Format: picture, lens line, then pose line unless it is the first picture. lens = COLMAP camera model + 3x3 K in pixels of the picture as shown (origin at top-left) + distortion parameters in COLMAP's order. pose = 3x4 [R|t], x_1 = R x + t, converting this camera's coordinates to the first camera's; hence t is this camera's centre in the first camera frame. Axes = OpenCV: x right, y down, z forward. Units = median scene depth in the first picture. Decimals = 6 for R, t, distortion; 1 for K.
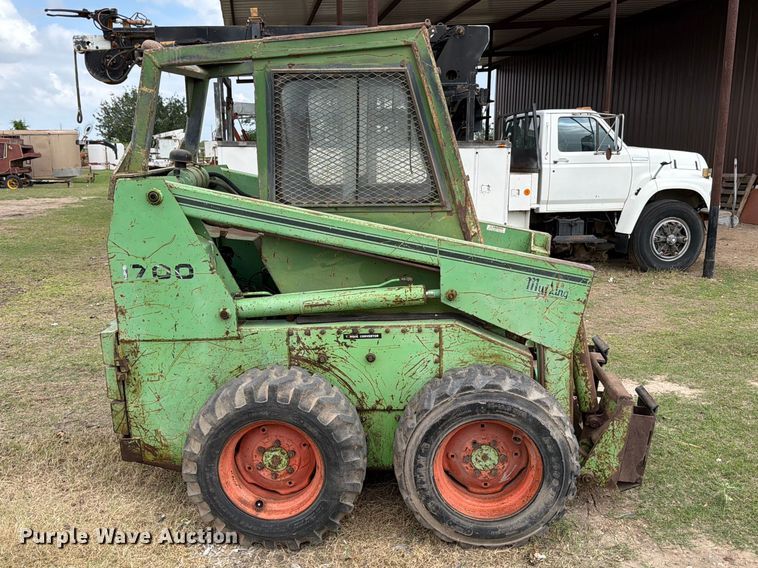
lens RADIAL K [[686.1, 0, 369.7], [0, 686.1, 283.5], [0, 0, 1]] dist [0.167431, -0.341744]
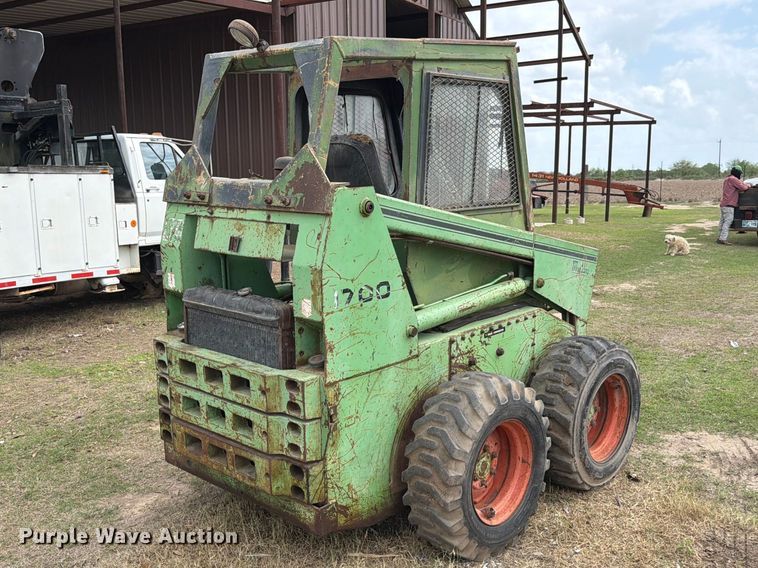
lens RADIAL K [[764.3, 0, 361.4], [0, 764.3, 309.0], [0, 0, 1]] dist [0.106979, -0.021142]
pose [[0.668429, -0.135588, 0.731313, -1.000157], [0.160934, 0.986317, 0.035771, -0.032886], [-0.726156, 0.093783, 0.681104, 0.350640]]
